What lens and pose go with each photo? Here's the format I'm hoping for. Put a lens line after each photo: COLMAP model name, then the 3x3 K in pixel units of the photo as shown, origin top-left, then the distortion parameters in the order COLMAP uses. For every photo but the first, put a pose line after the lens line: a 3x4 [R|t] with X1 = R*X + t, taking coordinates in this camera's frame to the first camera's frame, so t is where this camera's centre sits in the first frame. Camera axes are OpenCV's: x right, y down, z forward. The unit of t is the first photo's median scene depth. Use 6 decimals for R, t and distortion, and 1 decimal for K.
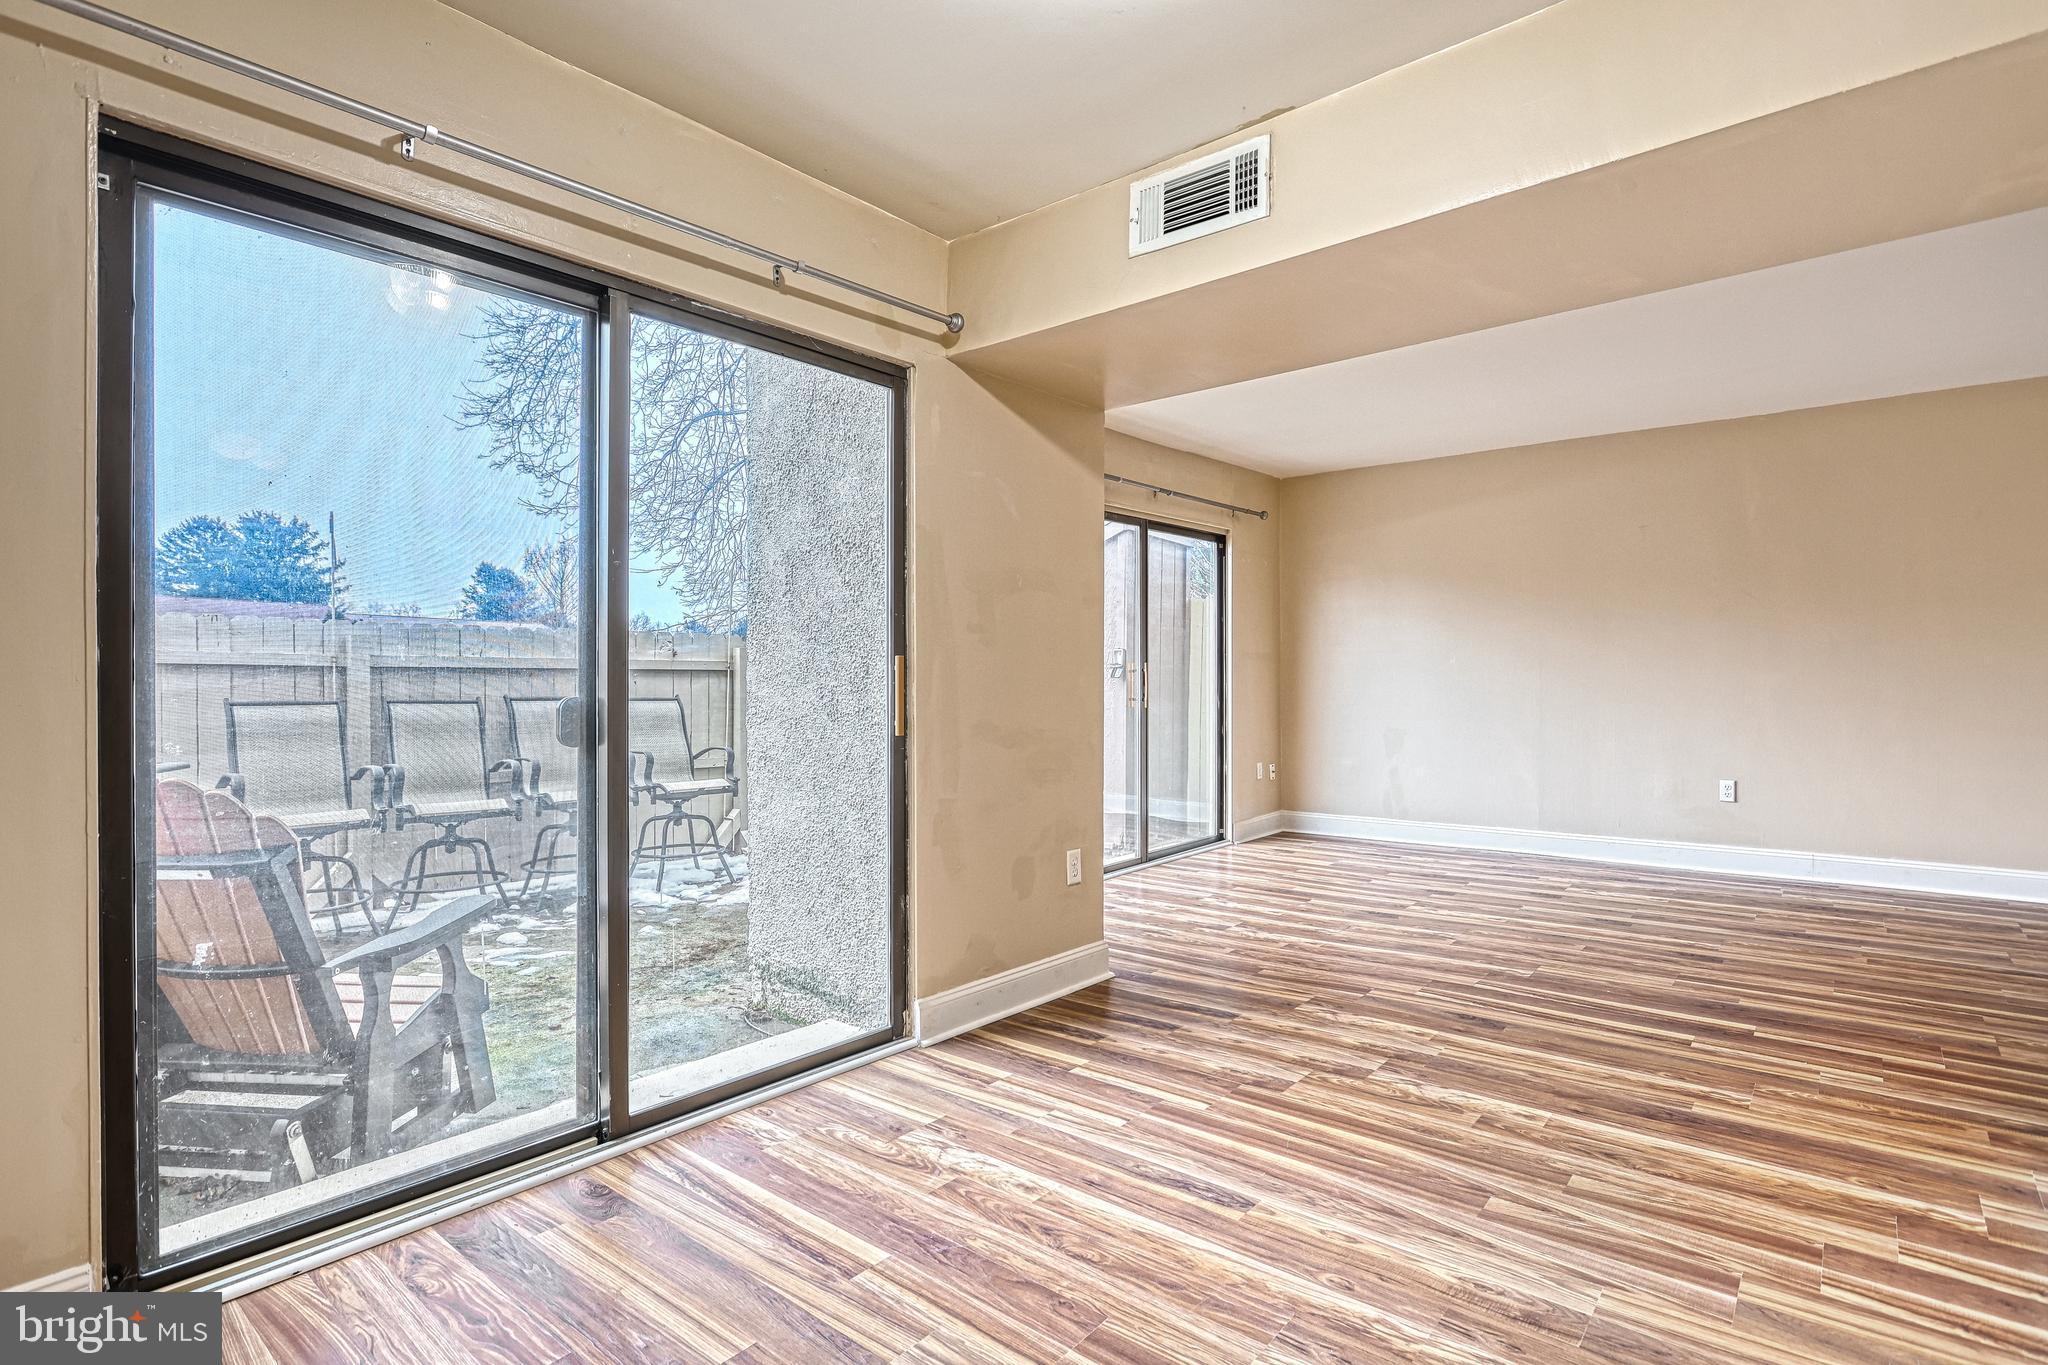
lens RADIAL K [[1009.6, 0, 1011.6], [0, 1009.6, 681.1], [0, 0, 1]] dist [-0.013569, 0.004323]
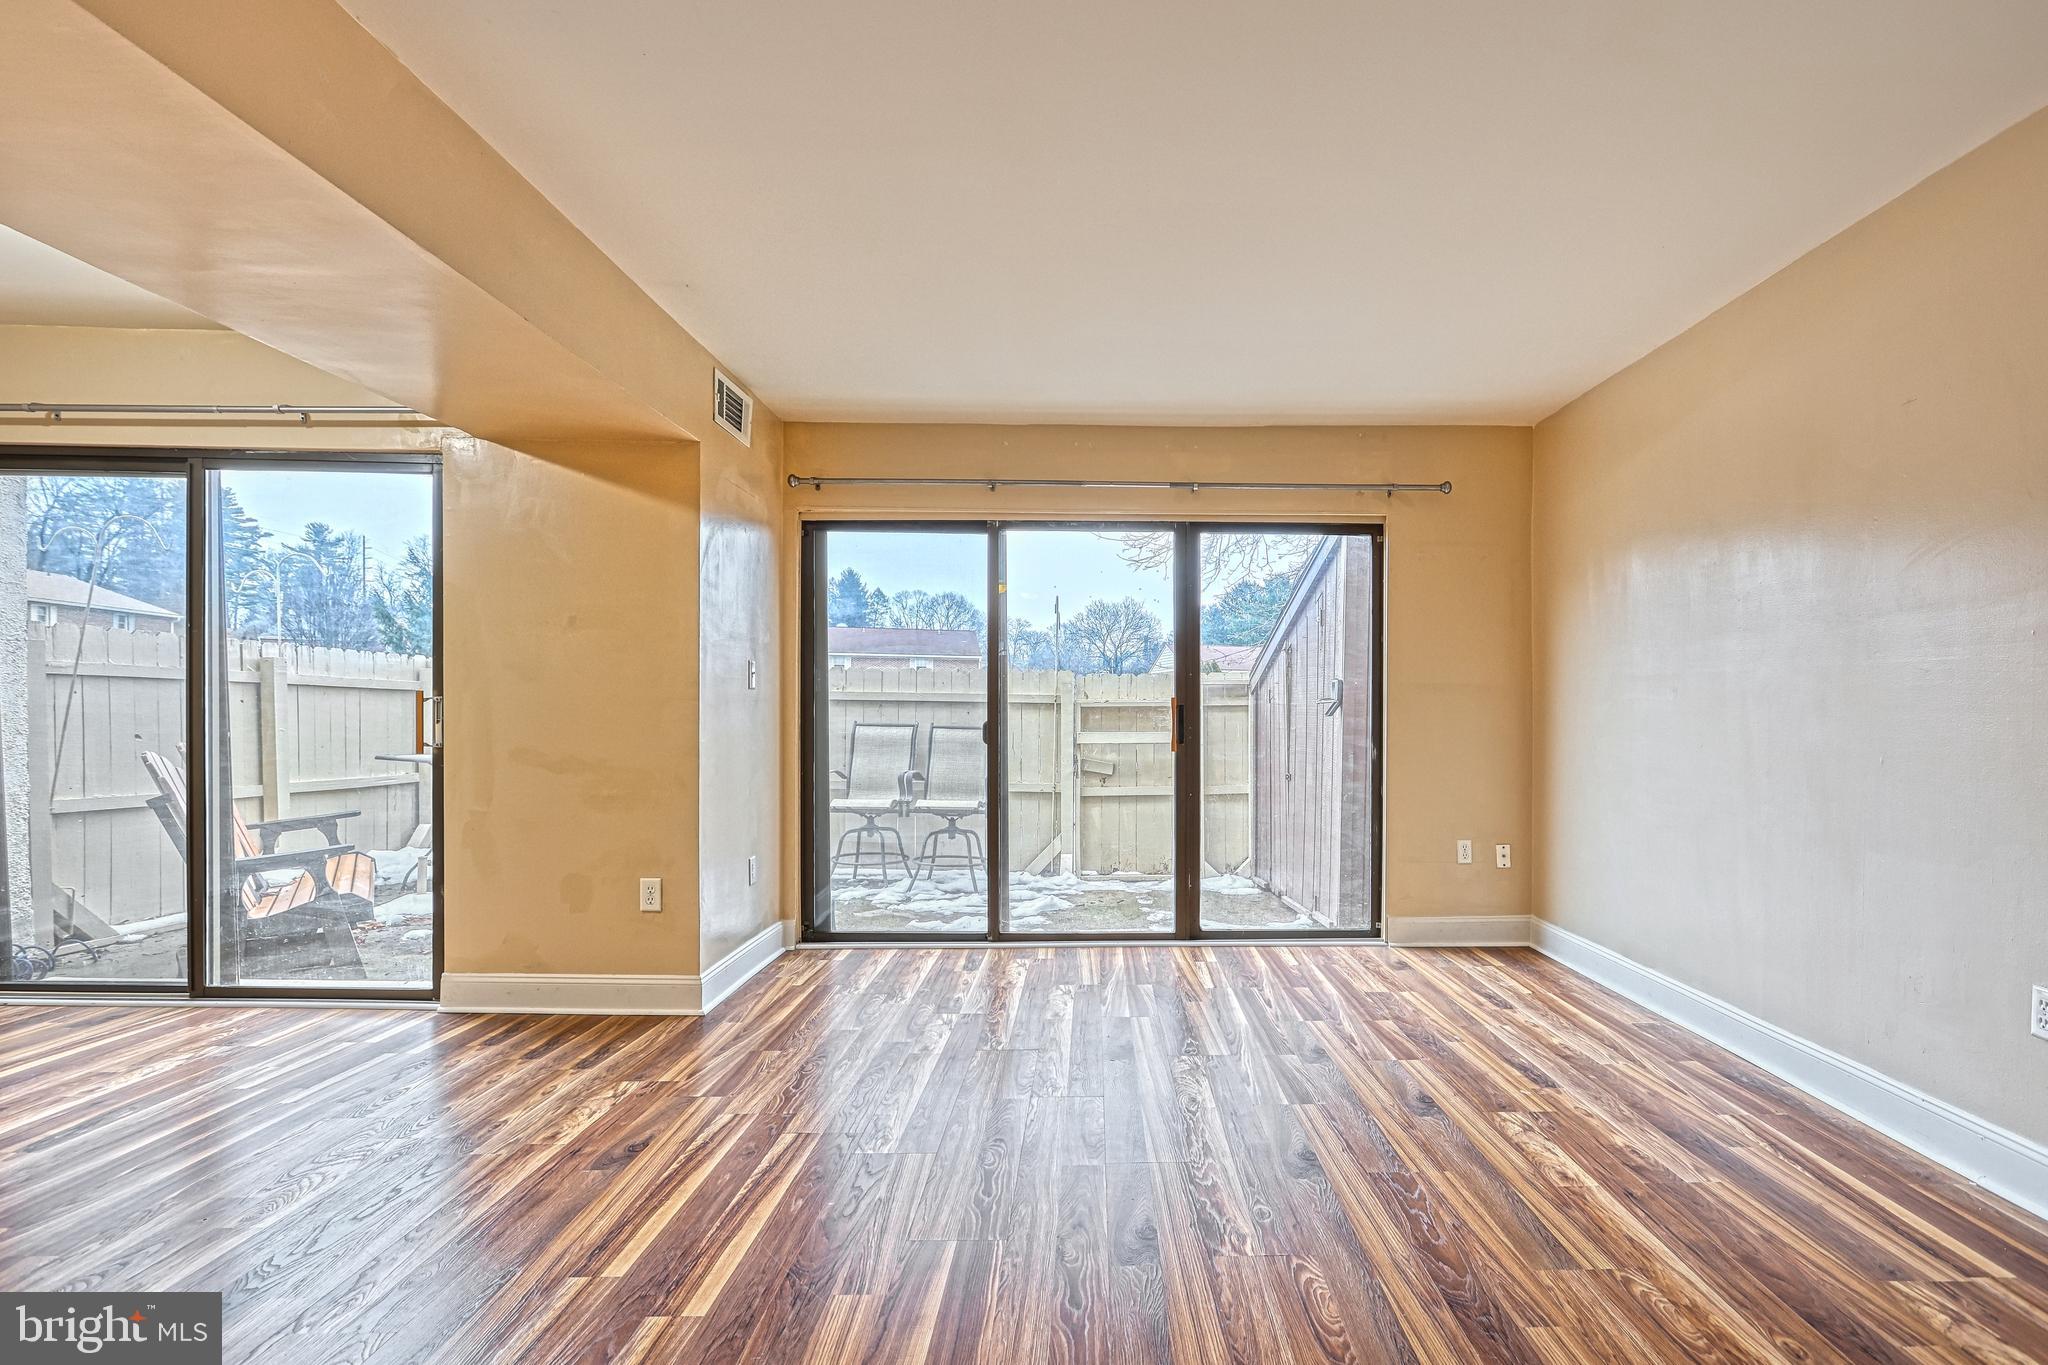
lens RADIAL K [[1009.7, 0, 1125.6], [0, 1009.7, 705.4], [0, 0, 1]] dist [-0.008932, 0.001491]
pose [[0.674216, 0.009377, -0.738475, 1.354559], [-0.016270, 0.999865, -0.002157, -0.016647], [0.738355, 0.013469, 0.674278, 0.787559]]
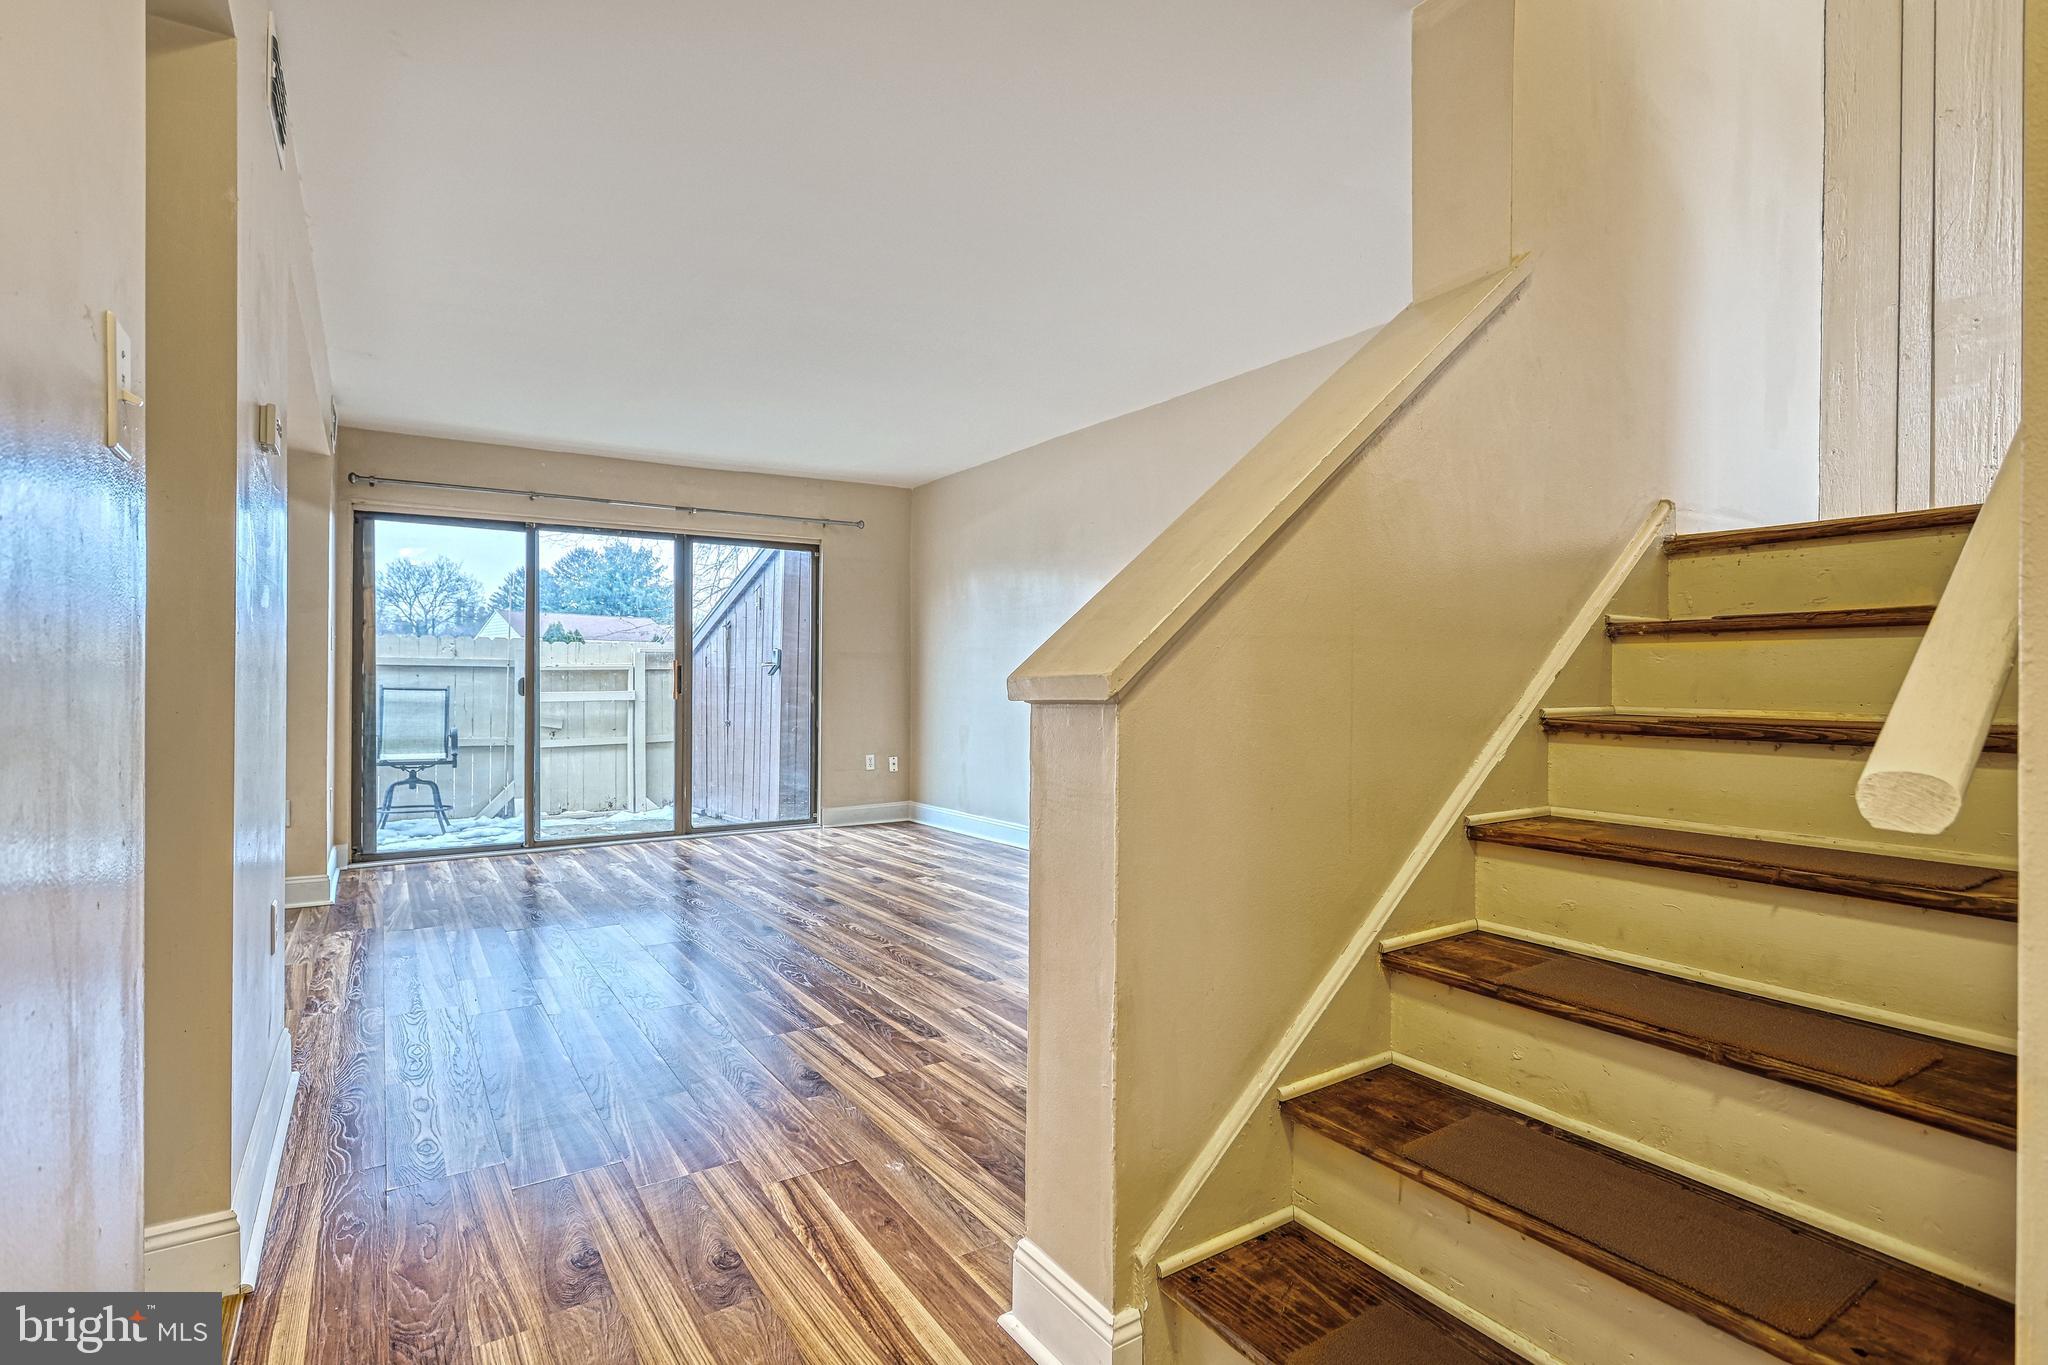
lens RADIAL K [[975.5, 0, 1024.7], [0, 975.5, 682.3], [0, 0, 1]] dist [-0.003125, 0.001469]
pose [[0.960127, 0.010115, -0.279380, 1.558129], [-0.011745, 0.999922, -0.004158, 0.013960], [0.279317, 0.007274, 0.960171, 0.094035]]
